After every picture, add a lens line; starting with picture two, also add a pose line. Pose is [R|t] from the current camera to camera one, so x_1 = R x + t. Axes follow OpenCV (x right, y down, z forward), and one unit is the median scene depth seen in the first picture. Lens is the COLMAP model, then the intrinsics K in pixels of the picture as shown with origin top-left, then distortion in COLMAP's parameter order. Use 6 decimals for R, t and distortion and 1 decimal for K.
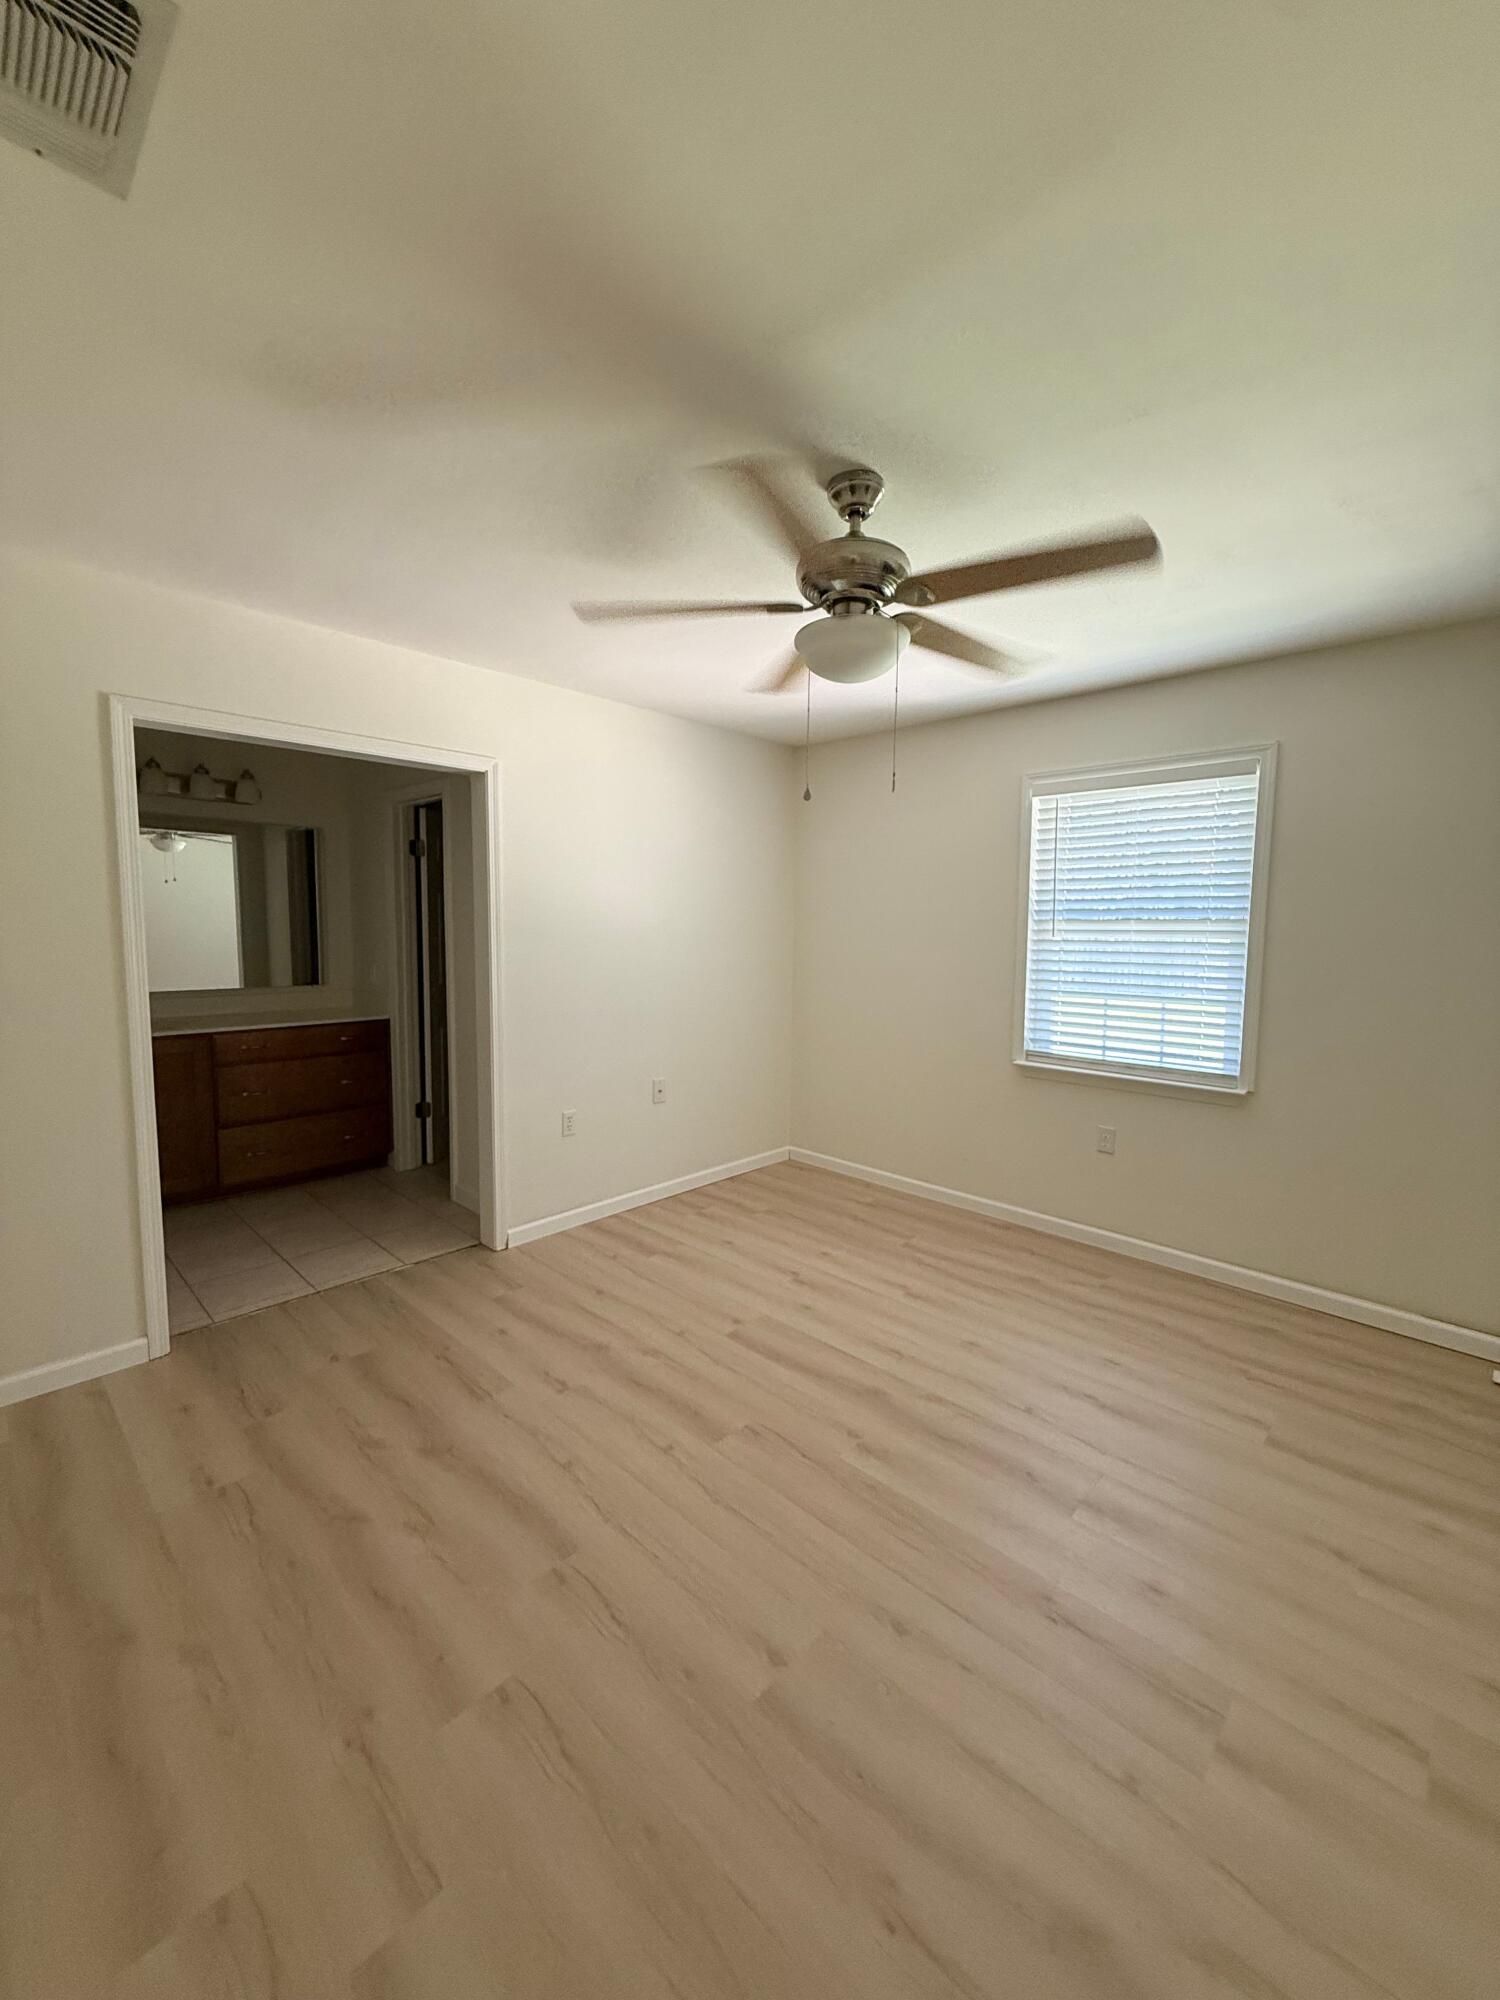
lens RADIAL K [[794.0, 0, 747.7], [0, 794.0, 1002.4], [0, 0, 1]] dist [0.000000, 0.000436]
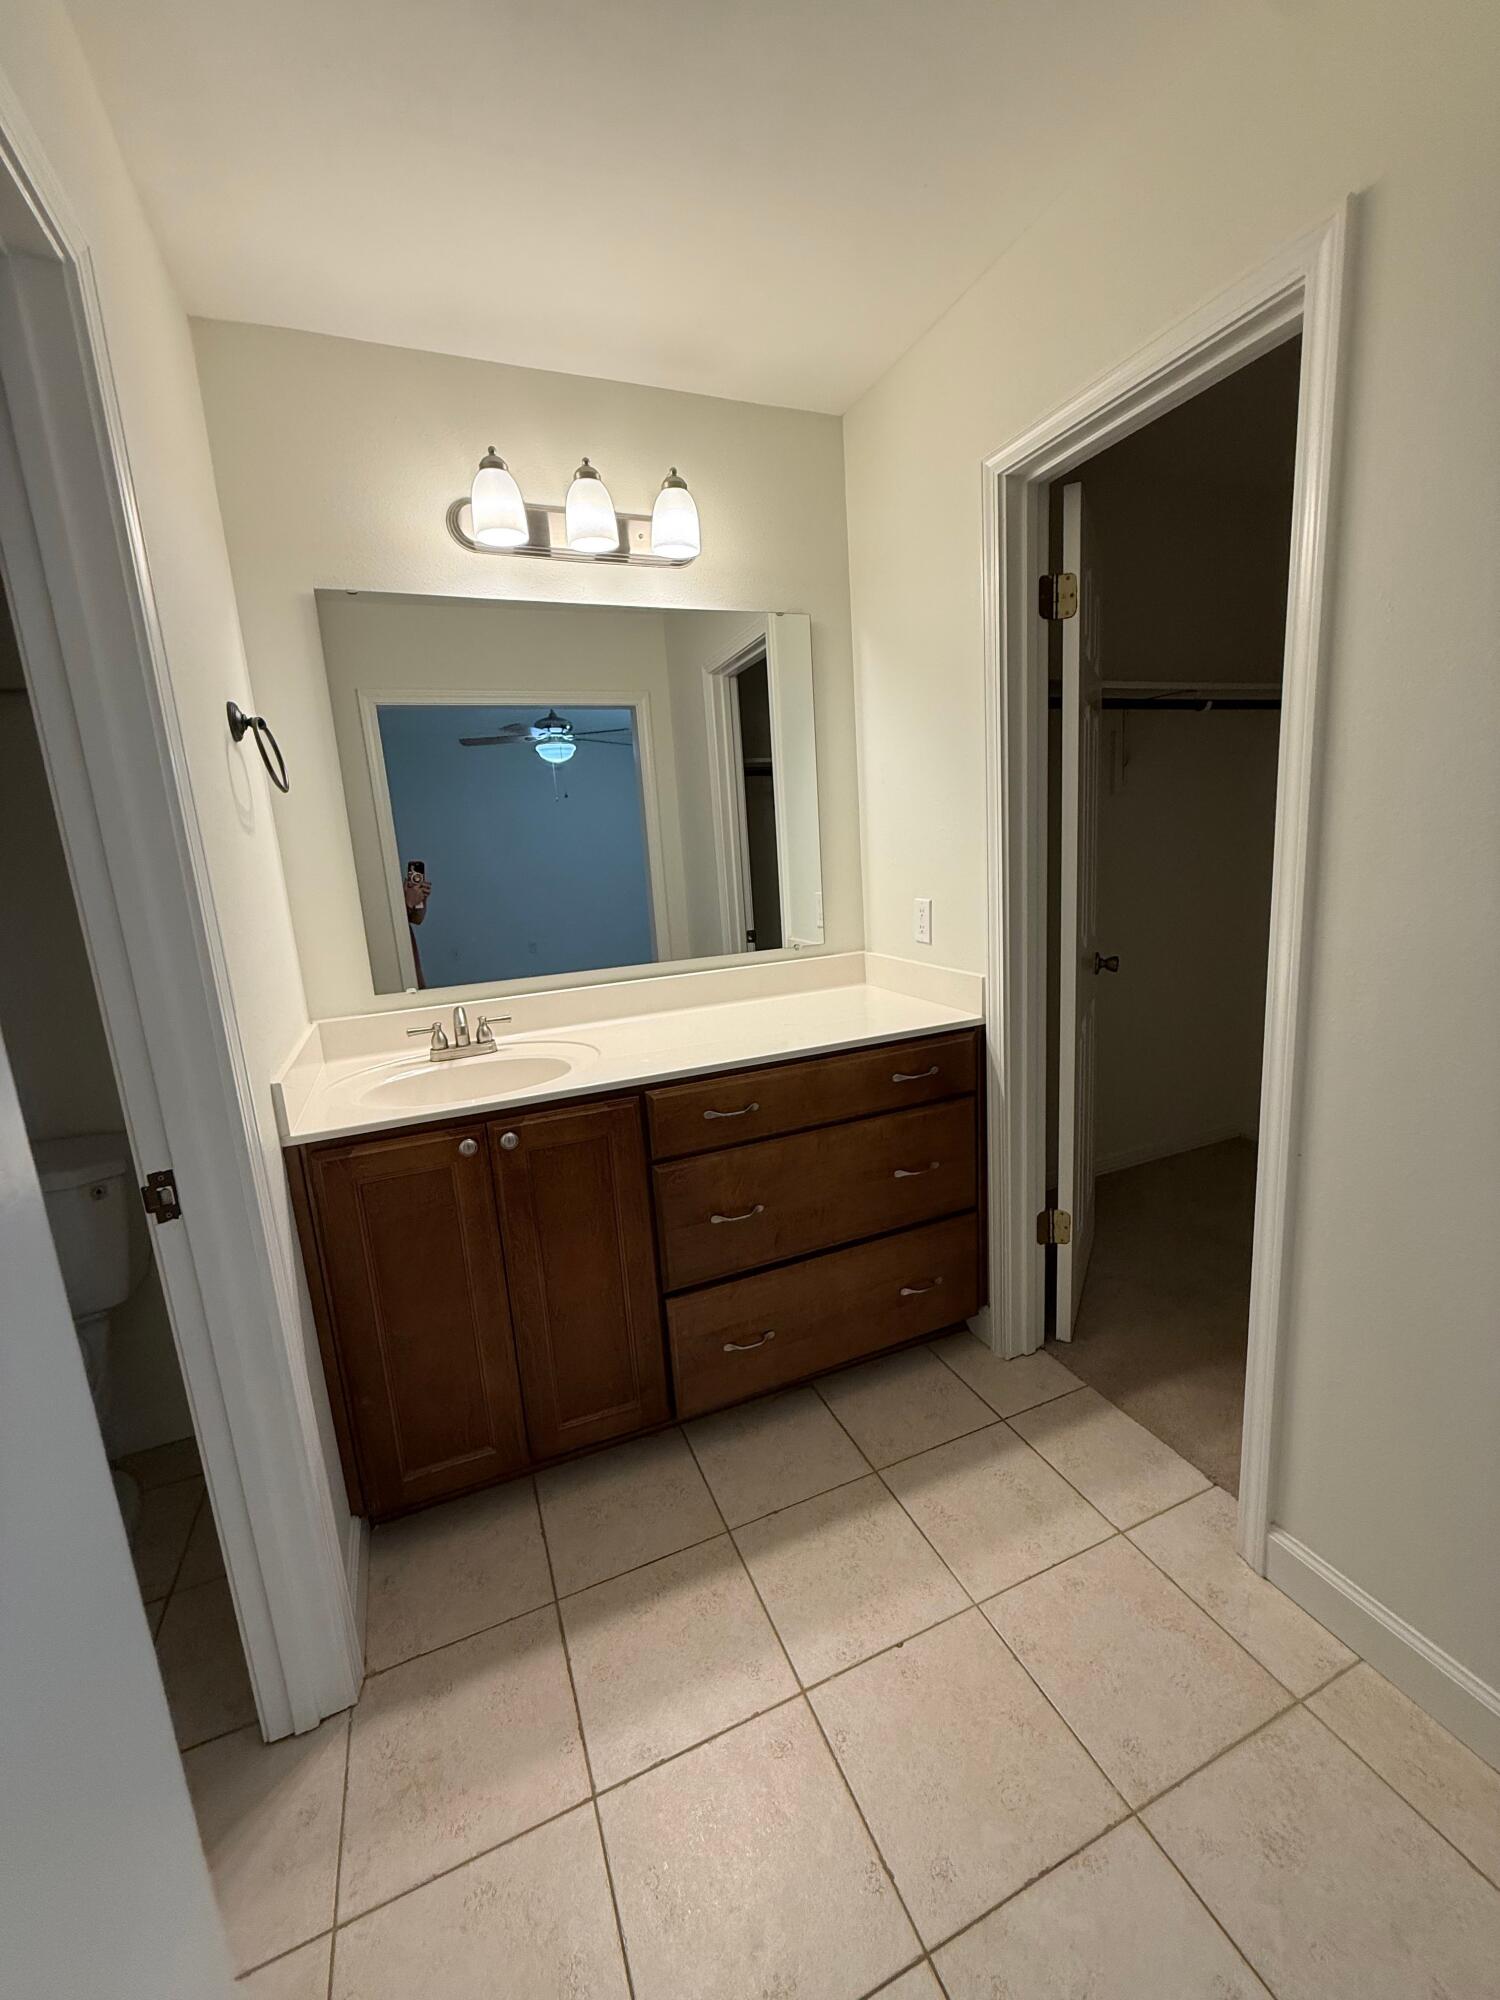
lens RADIAL K [[794.0, 0, 750.1], [0, 794.0, 995.4], [0, 0, 1]] dist [0.000000, 0.000436]
pose [[0.900968, 0.017683, -0.433525, -0.381383], [0.033468, 0.993360, 0.110073, -0.047089], [0.432593, -0.113681, 0.894394, 0.563711]]
